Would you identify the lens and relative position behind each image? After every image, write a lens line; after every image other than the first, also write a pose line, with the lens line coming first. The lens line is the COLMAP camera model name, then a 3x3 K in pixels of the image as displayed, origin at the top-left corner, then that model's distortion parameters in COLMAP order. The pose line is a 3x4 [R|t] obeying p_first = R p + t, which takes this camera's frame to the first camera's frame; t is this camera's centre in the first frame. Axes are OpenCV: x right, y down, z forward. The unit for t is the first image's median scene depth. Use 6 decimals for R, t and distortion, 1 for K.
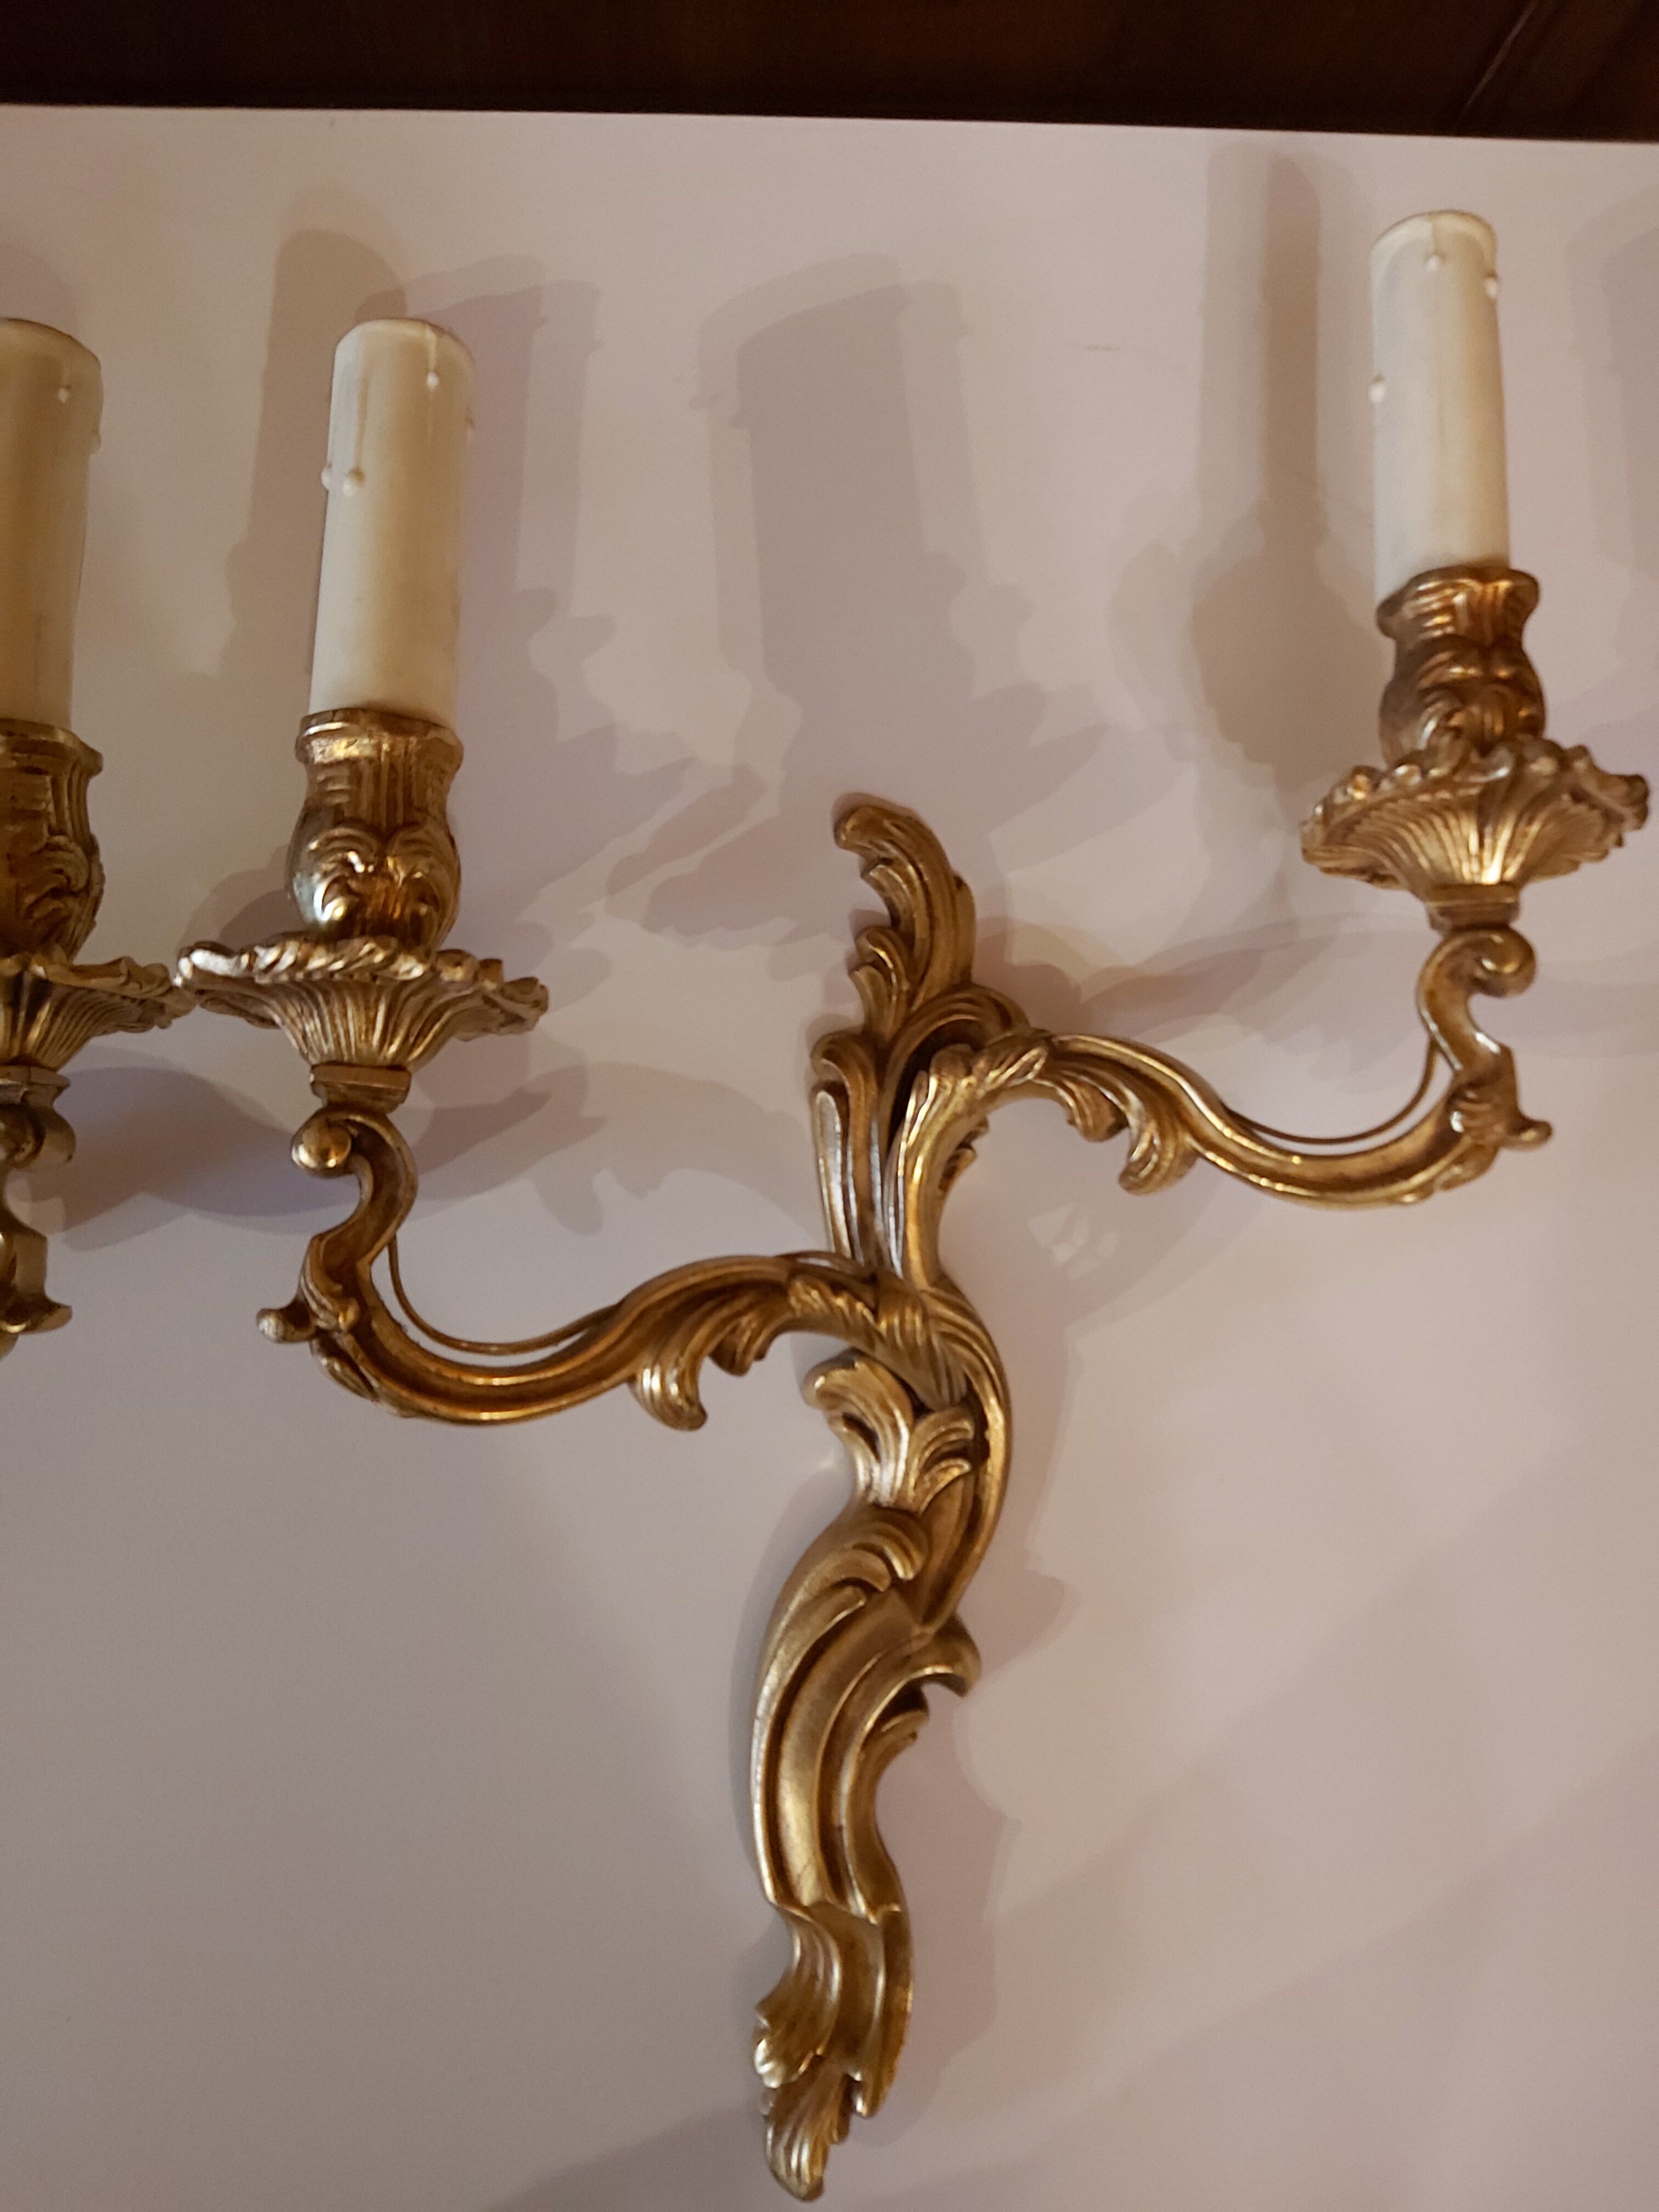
lens RADIAL K [[1705.4, 0, 829.5], [0, 1705.4, 1106.0], [0, 0, 1]] dist [0.100969, -0.192733]
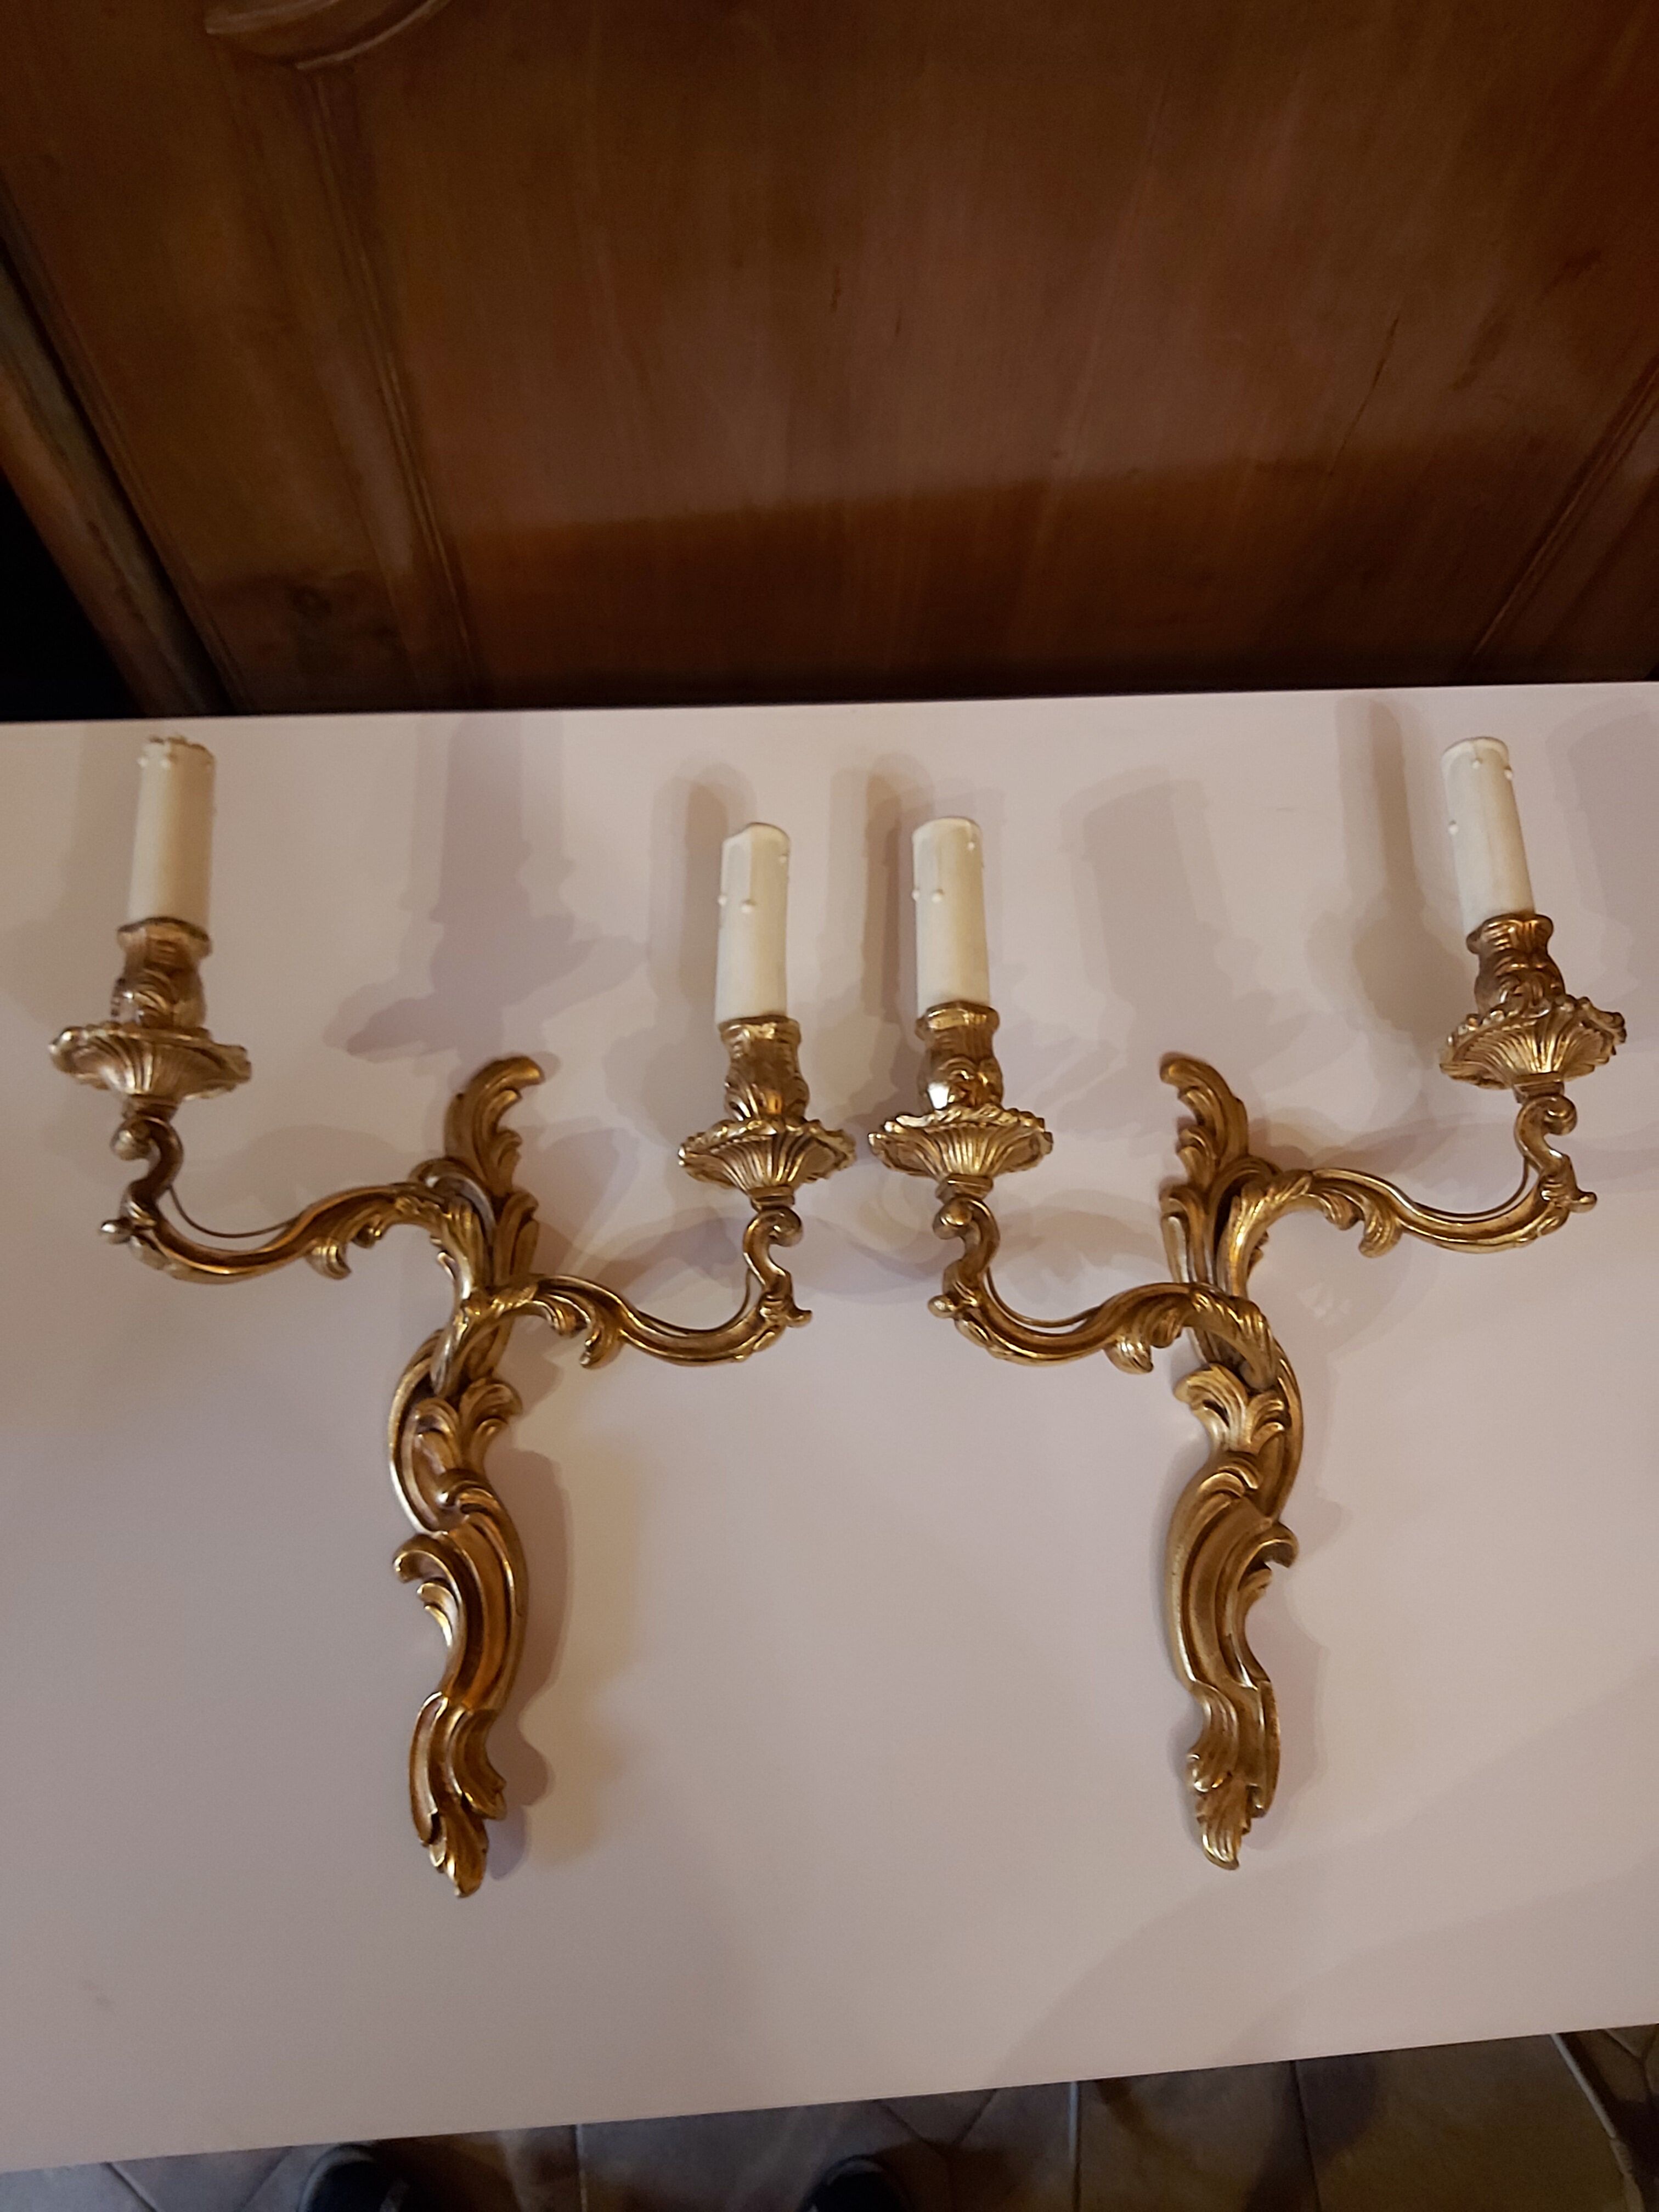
lens RADIAL K [[1695.3, 0, 853.9], [0, 1695.3, 1095.1], [0, 0, 1]] dist [0.079530, -0.193288]
pose [[0.999237, -0.035870, -0.015438, -0.321973], [0.031357, 0.972626, -0.230251, 0.281002], [0.023274, 0.229592, 0.973009, -0.771450]]
